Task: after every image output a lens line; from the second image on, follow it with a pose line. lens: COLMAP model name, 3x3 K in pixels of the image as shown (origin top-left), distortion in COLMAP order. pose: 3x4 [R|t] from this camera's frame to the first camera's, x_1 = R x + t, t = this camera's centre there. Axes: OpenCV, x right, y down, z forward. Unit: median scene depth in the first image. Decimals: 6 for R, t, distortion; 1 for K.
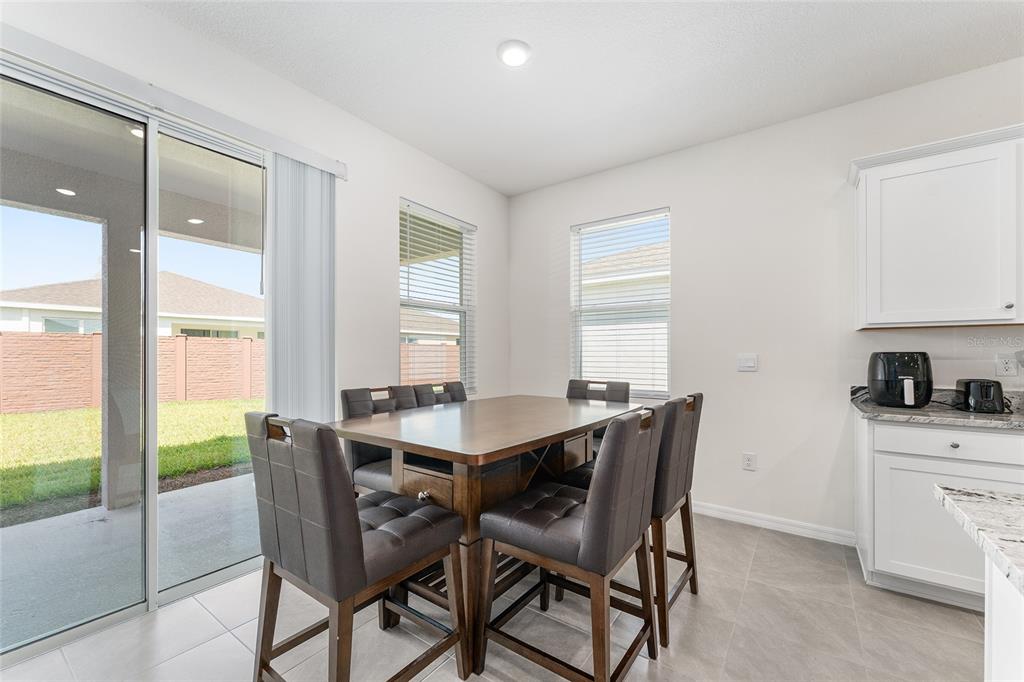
lens RADIAL K [[412.2, 0, 510.2], [0, 412.2, 354.7], [0, 0, 1]] dist [0.001743, -0.001029]
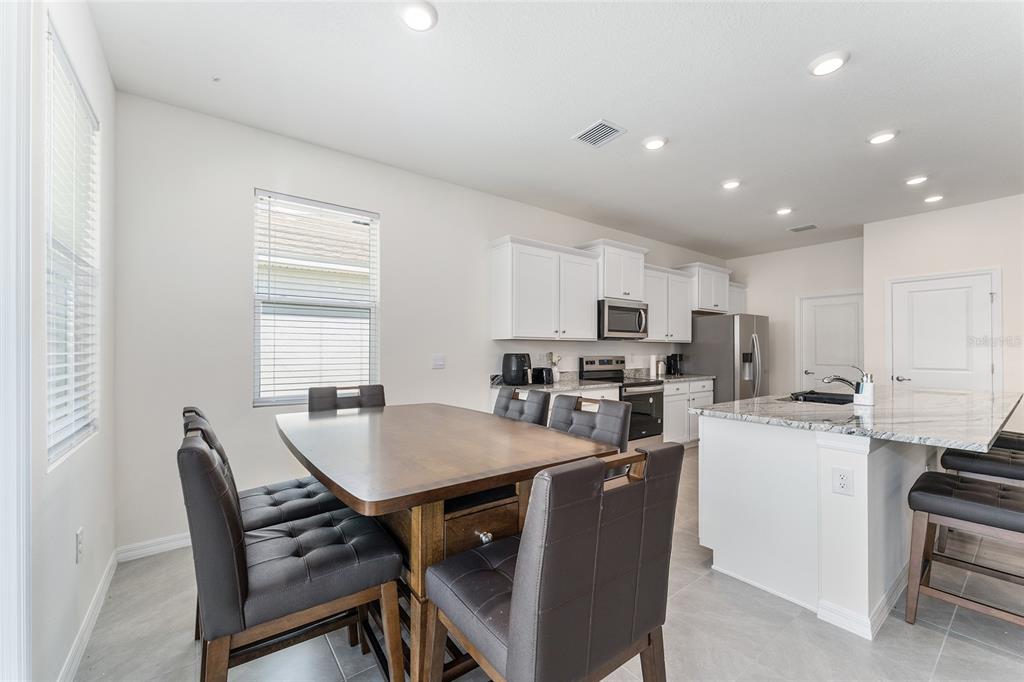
lens RADIAL K [[412.2, 0, 512.0], [0, 412.2, 347.3], [0, 0, 1]] dist [0.001743, -0.001029]
pose [[0.288712, 0.007340, 0.957388, -0.731457], [-0.000054, 0.999971, -0.007651, -0.020150], [-0.957416, 0.002157, 0.288704, 0.535306]]
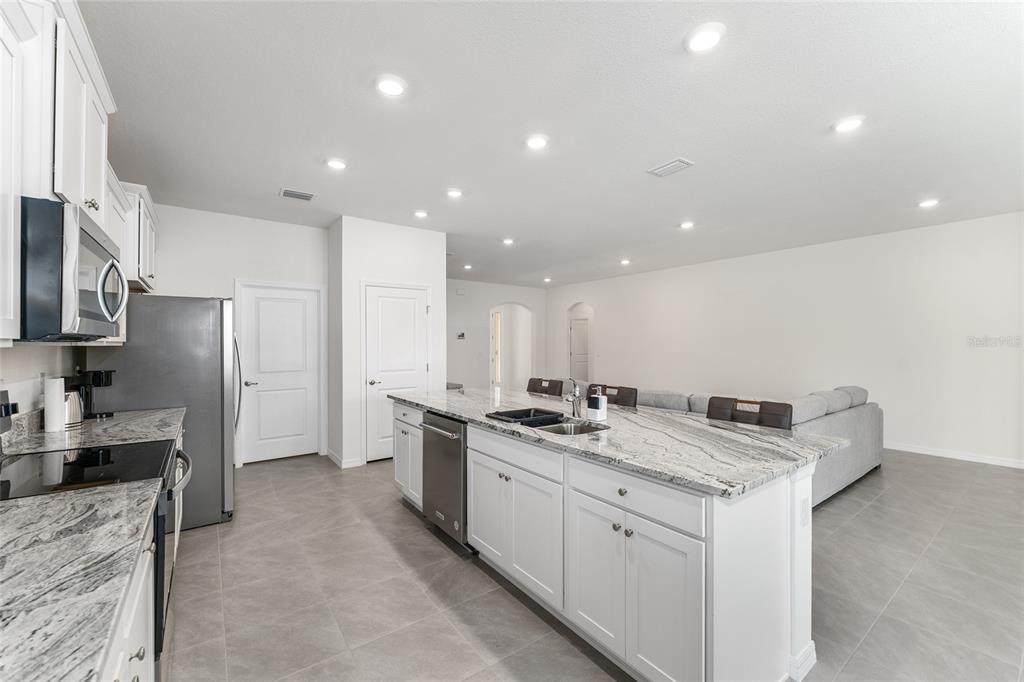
lens RADIAL K [[412.2, 0, 511.2], [0, 412.2, 342.2], [0, 0, 1]] dist [0.001743, -0.001029]
pose [[-0.953053, 0.002129, 0.302797, 0.523535], [0.000855, 0.999990, -0.004340, -0.070181], [-0.302803, -0.003878, -0.953045, 1.020949]]
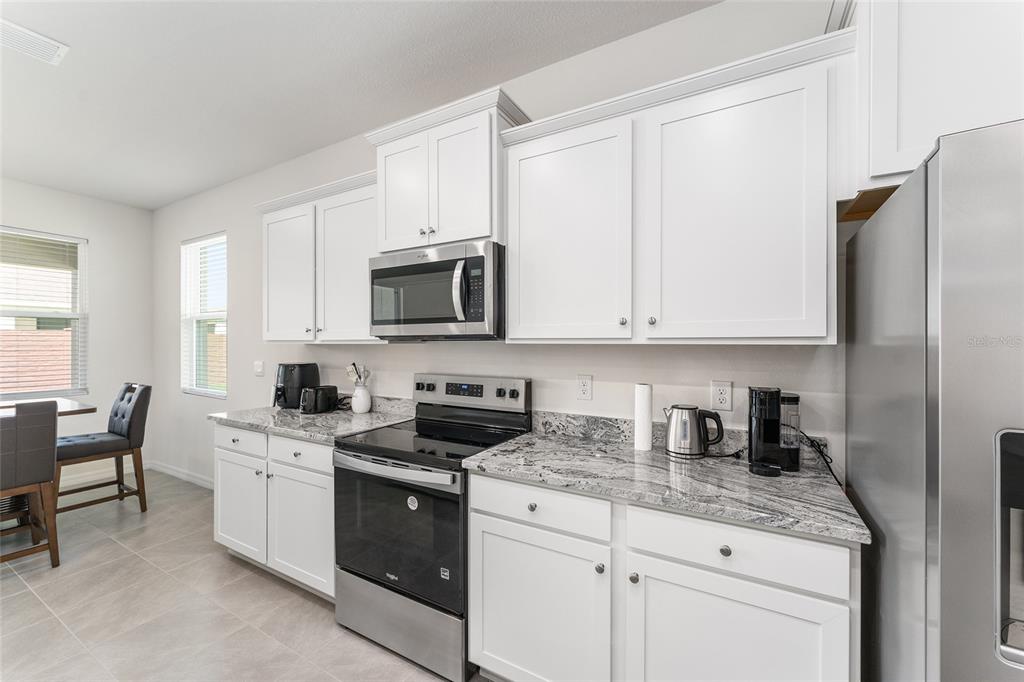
lens RADIAL K [[429.2, 0, 489.2], [0, 429.2, 334.3], [0, 0, 1]] dist [0.002335, 0.000060]
pose [[0.997367, -0.004013, 0.072413, 1.461279], [0.004653, 0.999952, -0.008666, -0.079352], [-0.072375, 0.008980, 0.997337, -0.324172]]
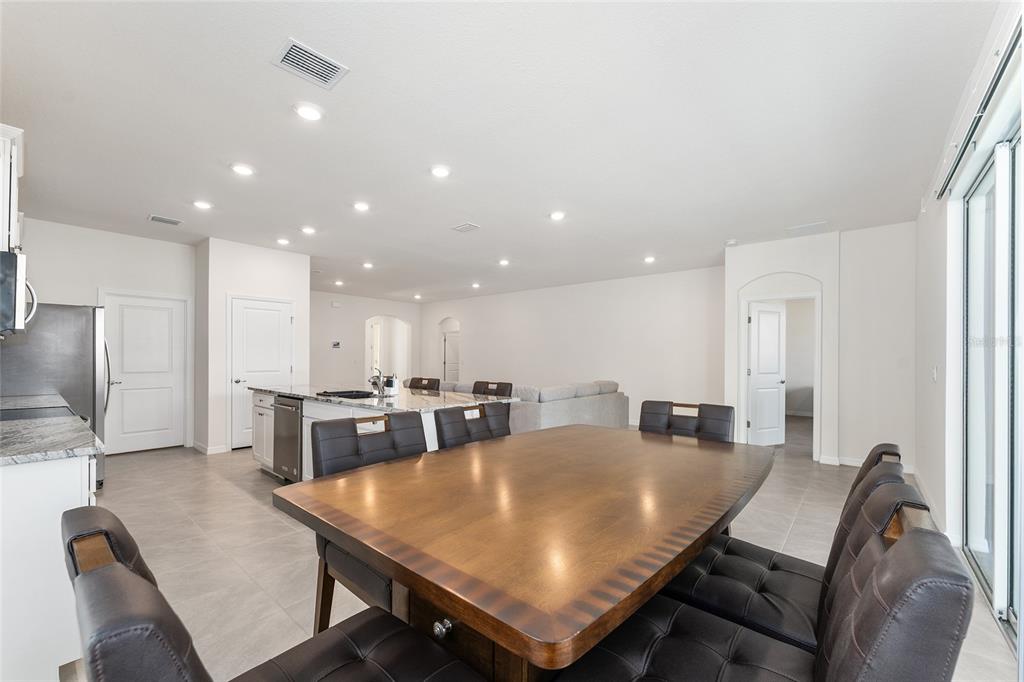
lens RADIAL K [[412.2, 0, 510.4], [0, 412.2, 356.7], [0, 0, 1]] dist [0.001743, -0.001029]
pose [[-0.997084, -0.005955, 0.076076, 0.040460], [-0.006156, 0.999978, -0.002409, -0.025487], [-0.076060, -0.002870, -0.997099, 1.547715]]
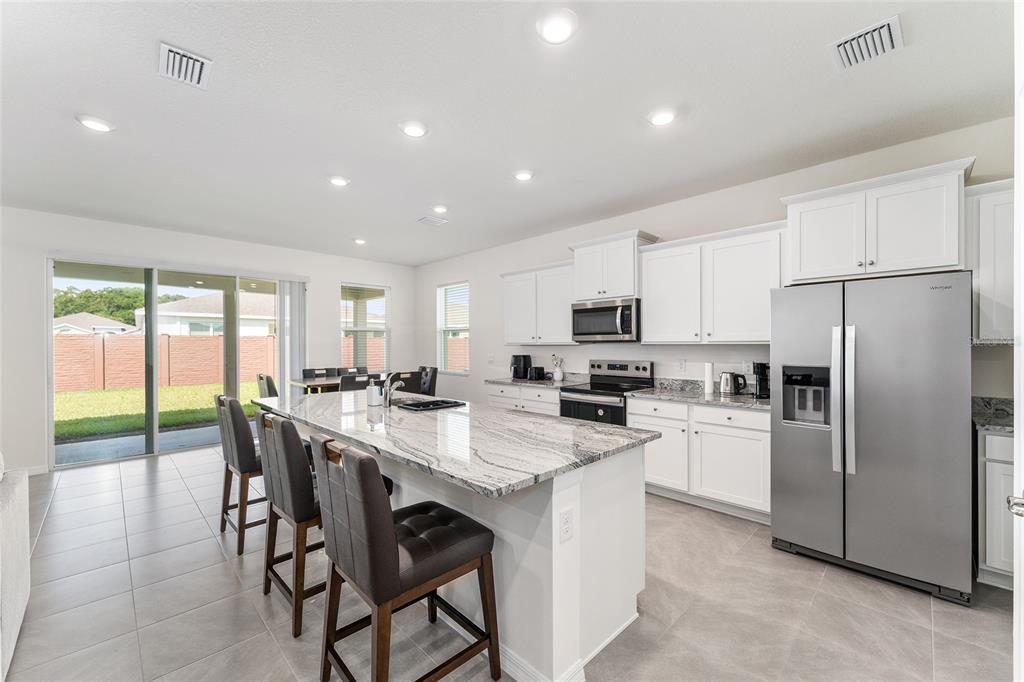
lens RADIAL K [[412.2, 0, 499.2], [0, 412.2, 336.5], [0, 0, 1]] dist [0.001743, -0.001029]
pose [[0.984798, -0.005808, -0.173604, 1.263032], [0.003298, 0.999886, -0.014742, -0.076319], [0.173670, 0.013945, 0.984705, -1.323809]]
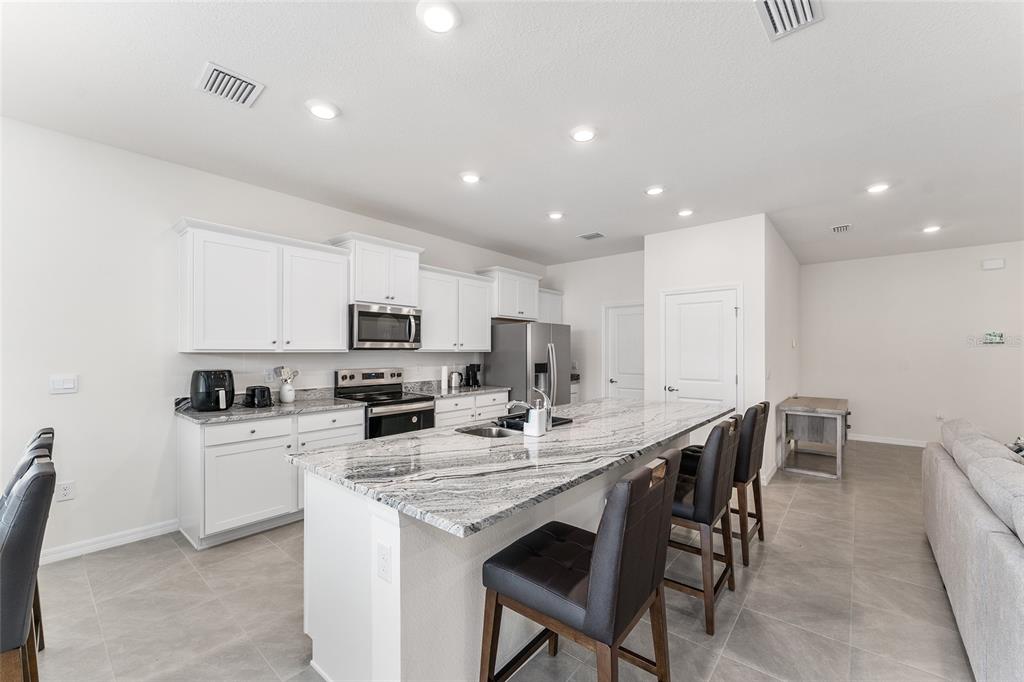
lens RADIAL K [[412.2, 0, 516.9], [0, 412.2, 350.7], [0, 0, 1]] dist [0.001743, -0.001029]
pose [[0.071859, 0.001524, 0.997414, -0.346994], [-0.001106, 0.999998, -0.001448, -0.071152], [-0.997414, -0.000999, 0.071861, -0.095496]]
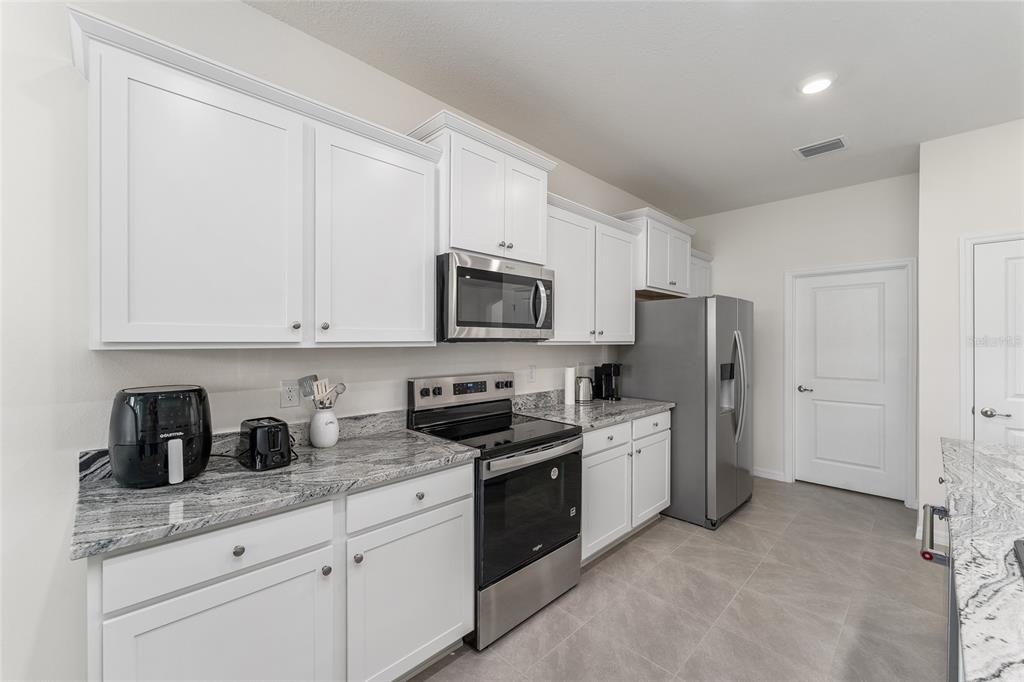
lens RADIAL K [[412.2, 0, 511.8], [0, 412.2, 342.0], [0, 0, 1]] dist [0.001743, -0.001029]
pose [[0.160965, -0.001562, 0.986959, 0.443048], [-0.001579, 0.999997, 0.001840, -0.078214], [-0.986959, -0.001854, 0.160962, 0.413198]]
